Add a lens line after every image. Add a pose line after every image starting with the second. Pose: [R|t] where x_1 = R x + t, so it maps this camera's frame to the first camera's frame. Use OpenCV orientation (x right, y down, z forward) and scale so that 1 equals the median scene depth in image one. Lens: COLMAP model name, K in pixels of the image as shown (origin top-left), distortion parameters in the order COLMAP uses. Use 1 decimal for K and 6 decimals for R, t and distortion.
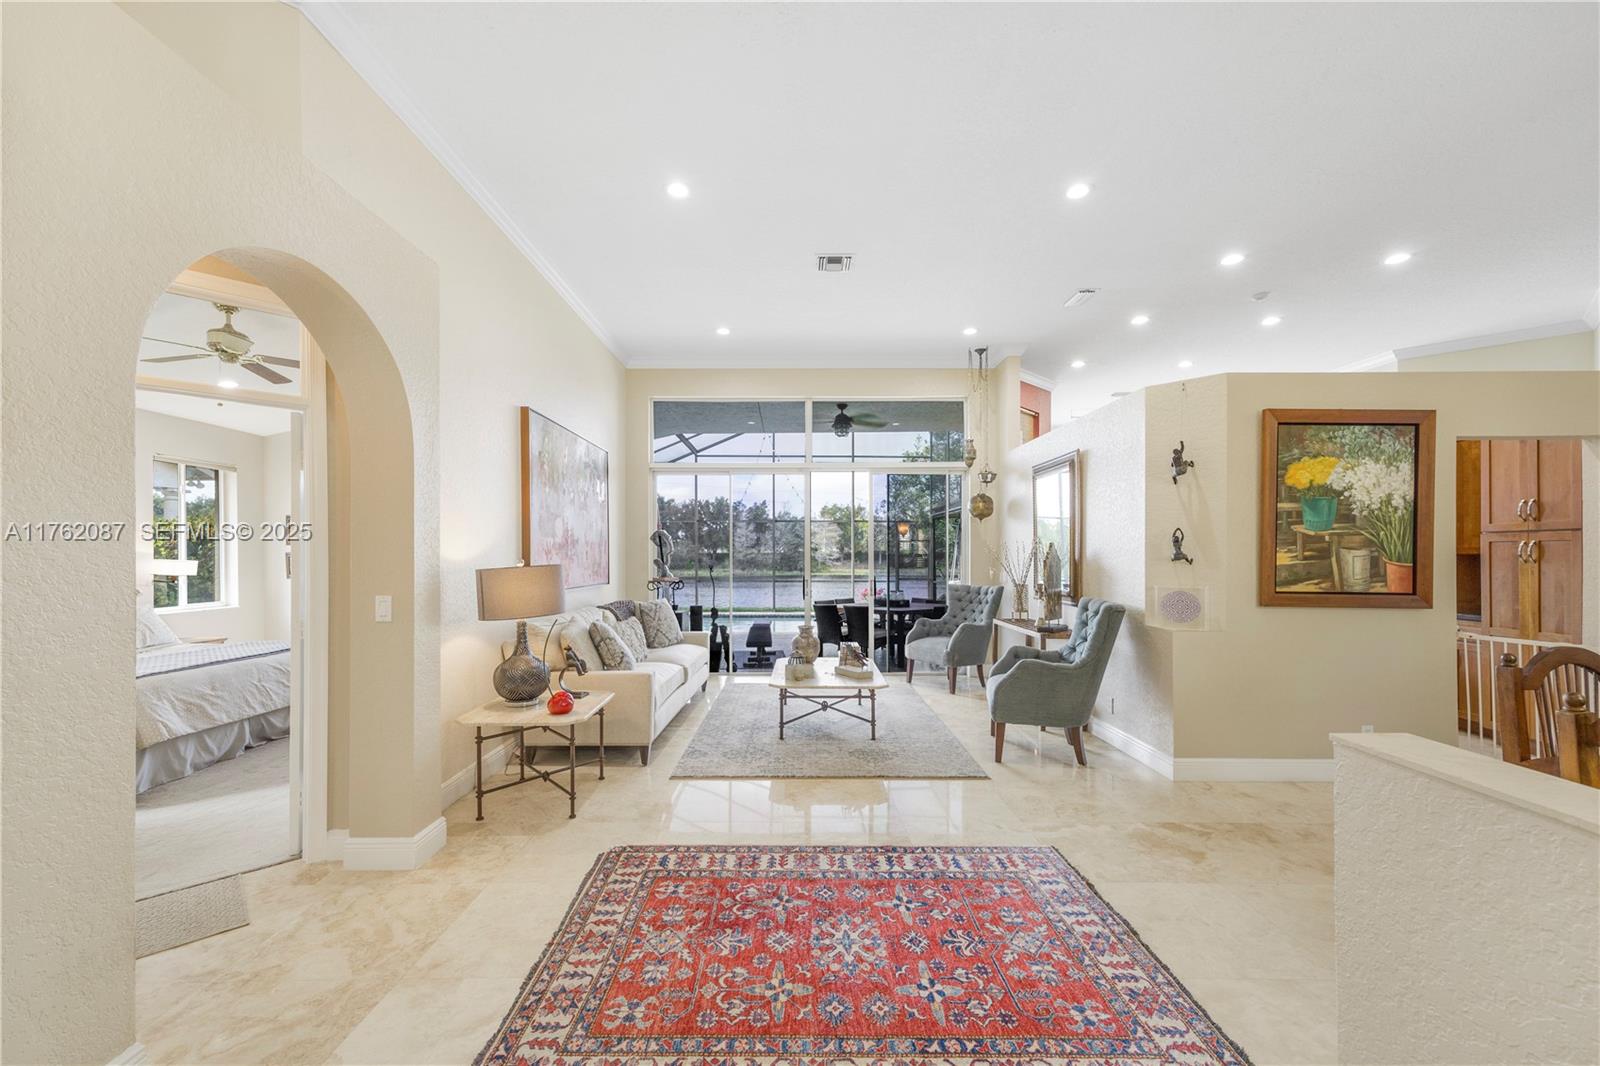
lens RADIAL K [[648.1, 0, 792.0], [0, 648.1, 564.2], [0, 0, 1]] dist [0.002979, 0.000082]
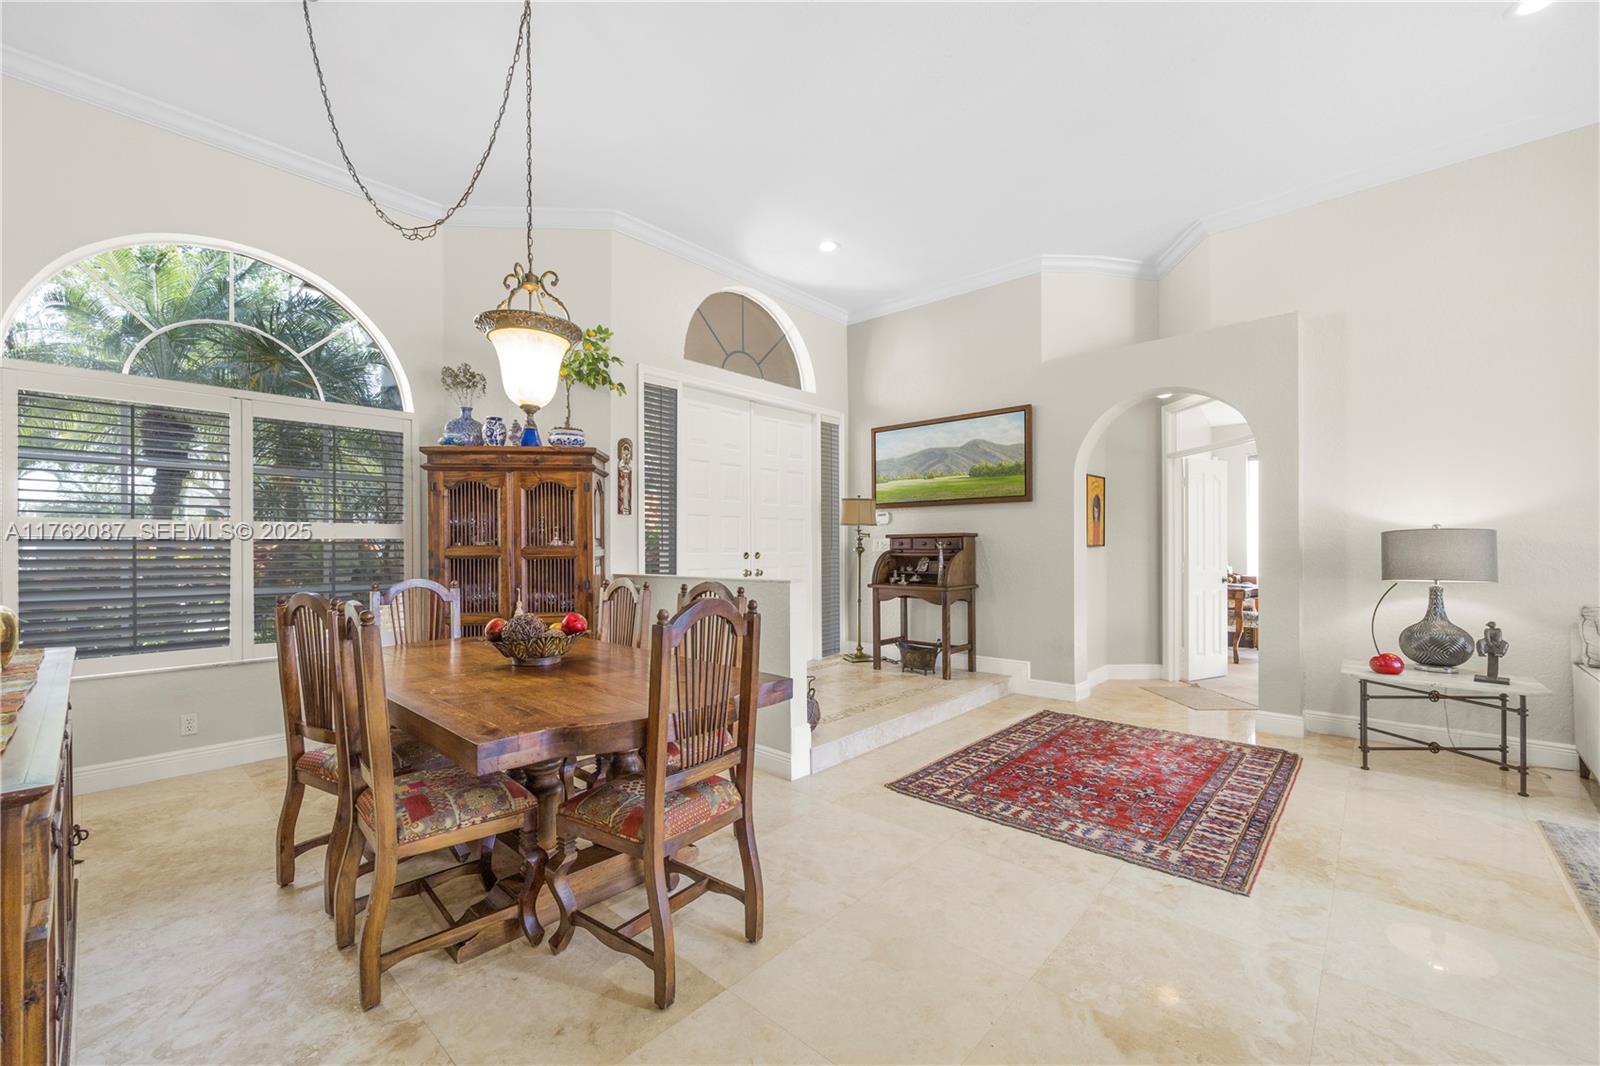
lens RADIAL K [[648.1, 0, 800.1], [0, 648.1, 538.1], [0, 0, 1]] dist [0.002979, 0.000082]
pose [[-0.665556, -0.001080, -0.746347, 1.666416], [-0.000020, 0.999999, -0.001430, 0.020890], [0.746348, -0.000937, -0.665556, 1.412690]]
